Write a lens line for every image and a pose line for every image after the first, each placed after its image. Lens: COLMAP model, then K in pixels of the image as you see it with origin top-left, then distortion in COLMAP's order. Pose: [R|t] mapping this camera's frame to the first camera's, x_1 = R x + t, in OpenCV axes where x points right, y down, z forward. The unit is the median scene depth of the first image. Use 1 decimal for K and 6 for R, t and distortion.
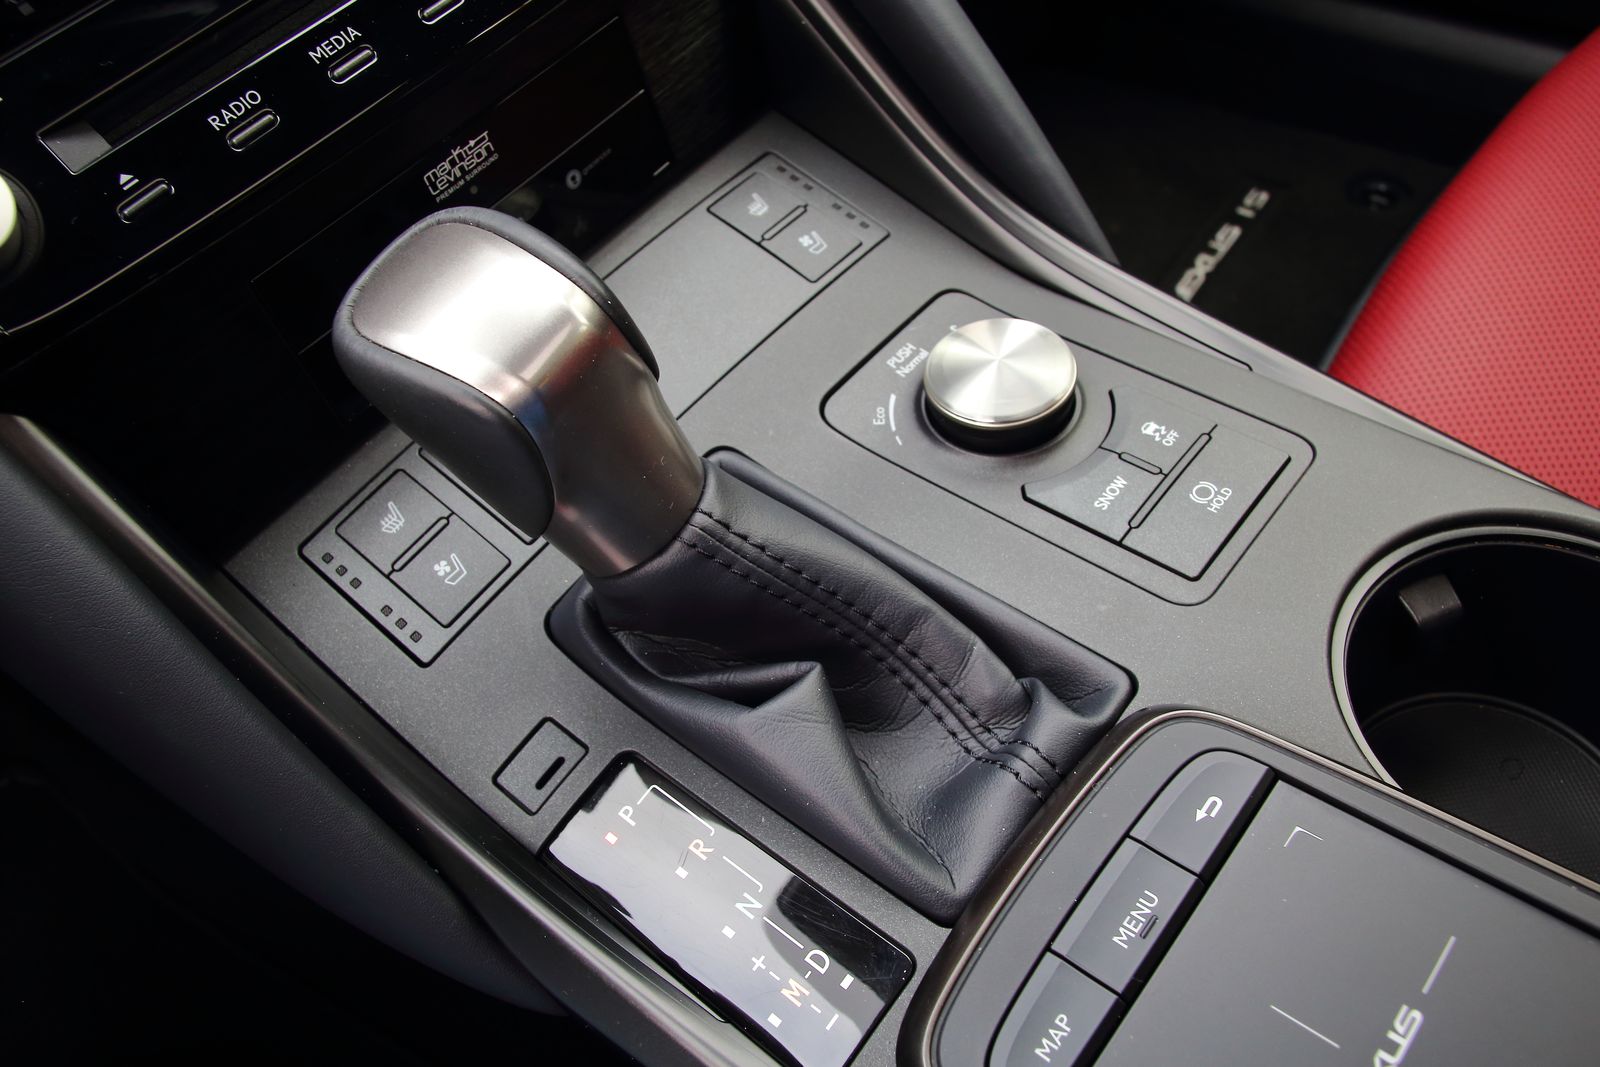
lens RADIAL K [[1307.8, 0, 800.0], [0, 1307.8, 533.5], [0, 0, 1]] dist [-0.047669, 0.007461]
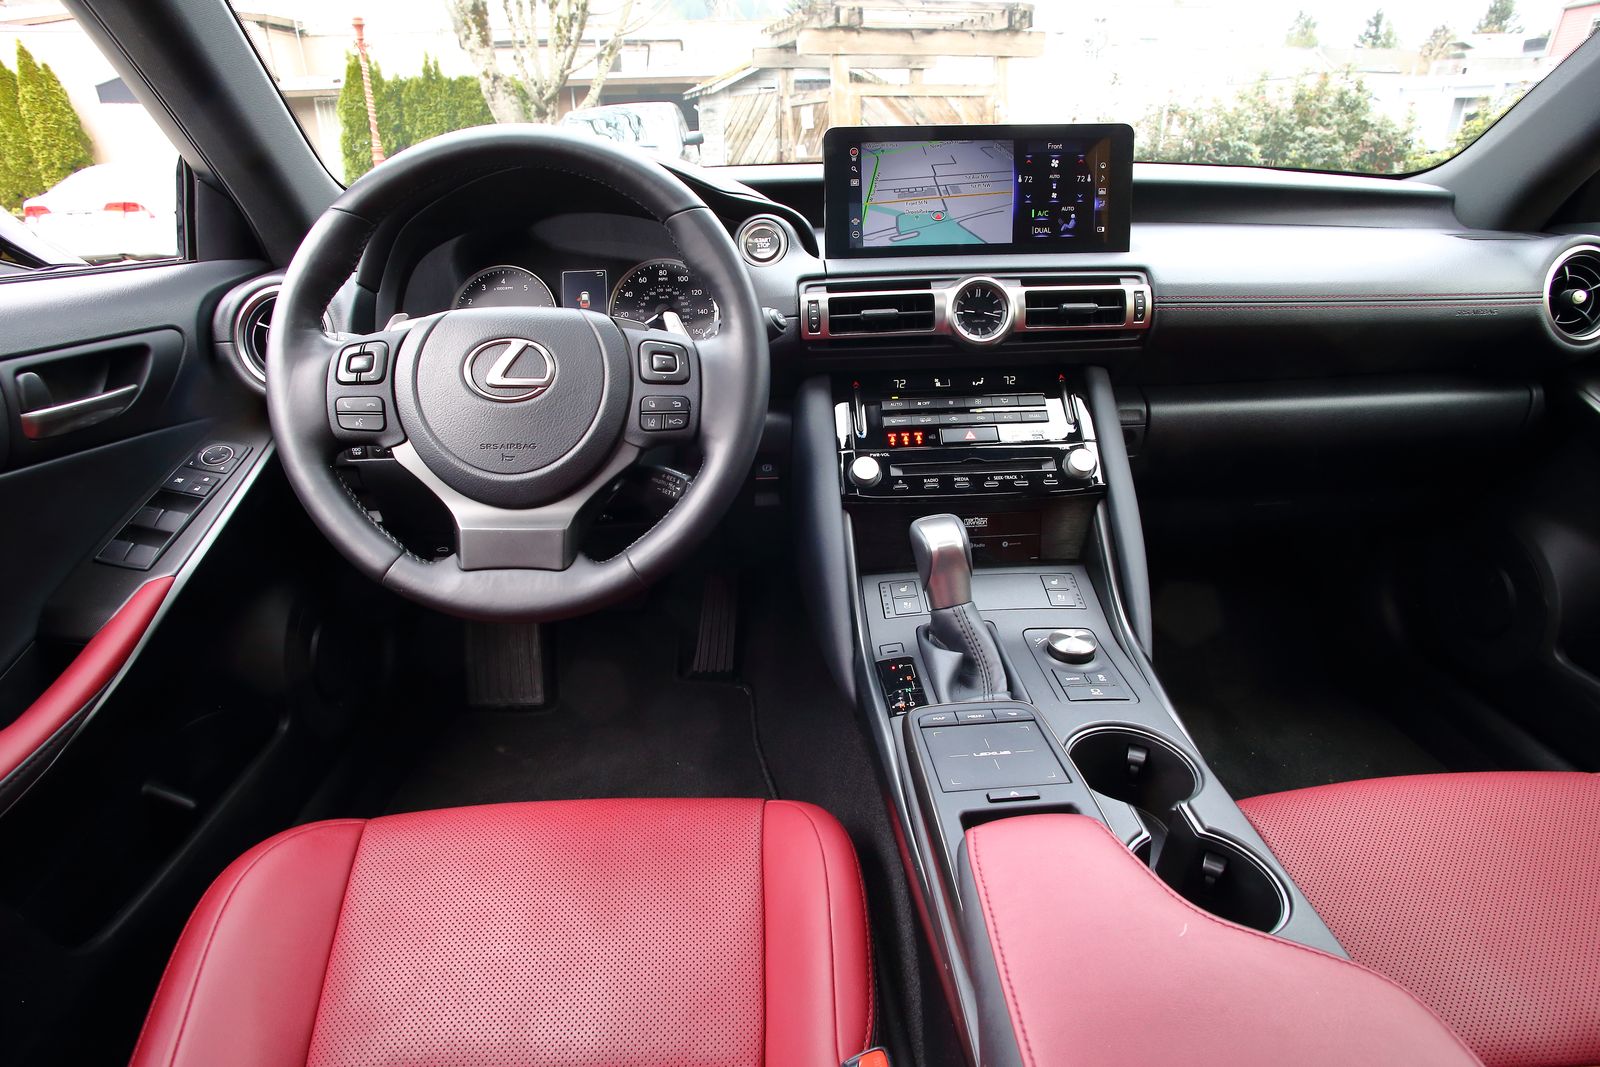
lens RADIAL K [[965.4, 0, 800.0], [0, 965.4, 533.5], [0, 0, 1]] dist [-0.001616, -0.000077]
pose [[0.686608, 0.420282, -0.593239, 1.141713], [-0.620026, 0.764604, -0.175925, 0.586215], [0.379654, 0.488615, 0.785569, -1.457352]]
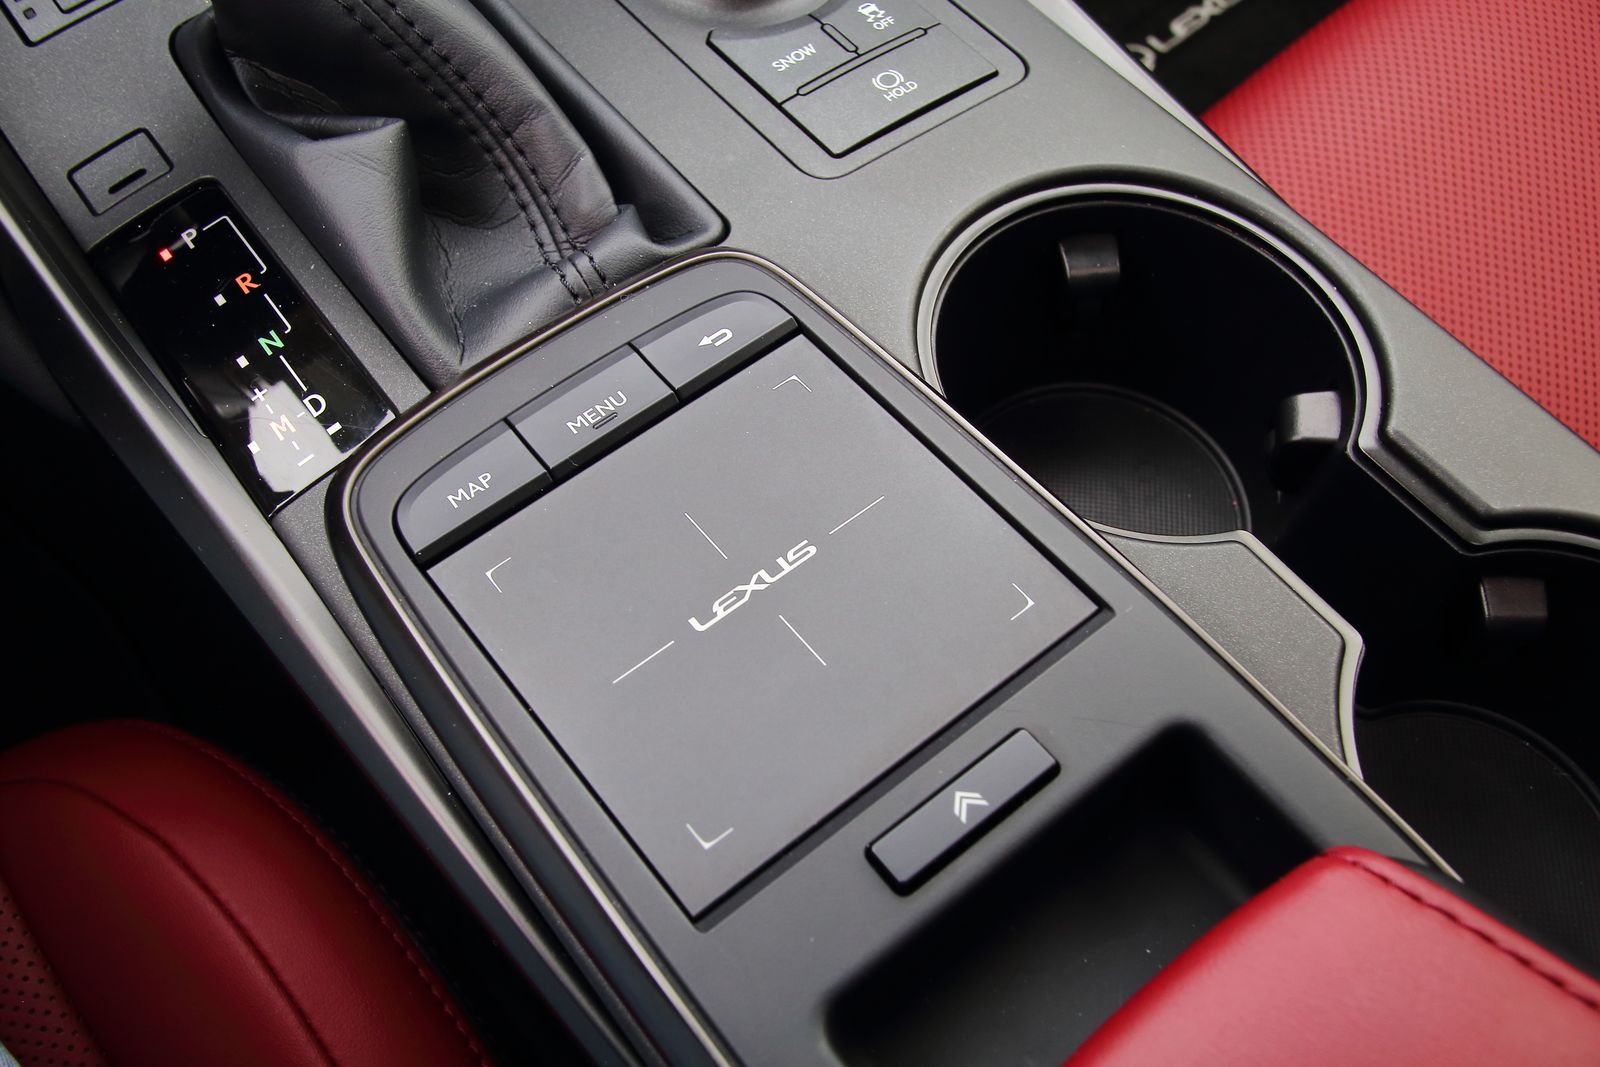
lens RADIAL K [[1456.3, 0, 800.0], [0, 1456.3, 533.5], [0, 0, 1]] dist [-0.005752, 0.015549]
pose [[0.966904, 0.253706, 0.027032, 0.324850], [-0.254747, 0.954072, 0.157642, 0.138821], [0.014204, -0.159311, 0.987126, -0.084352]]
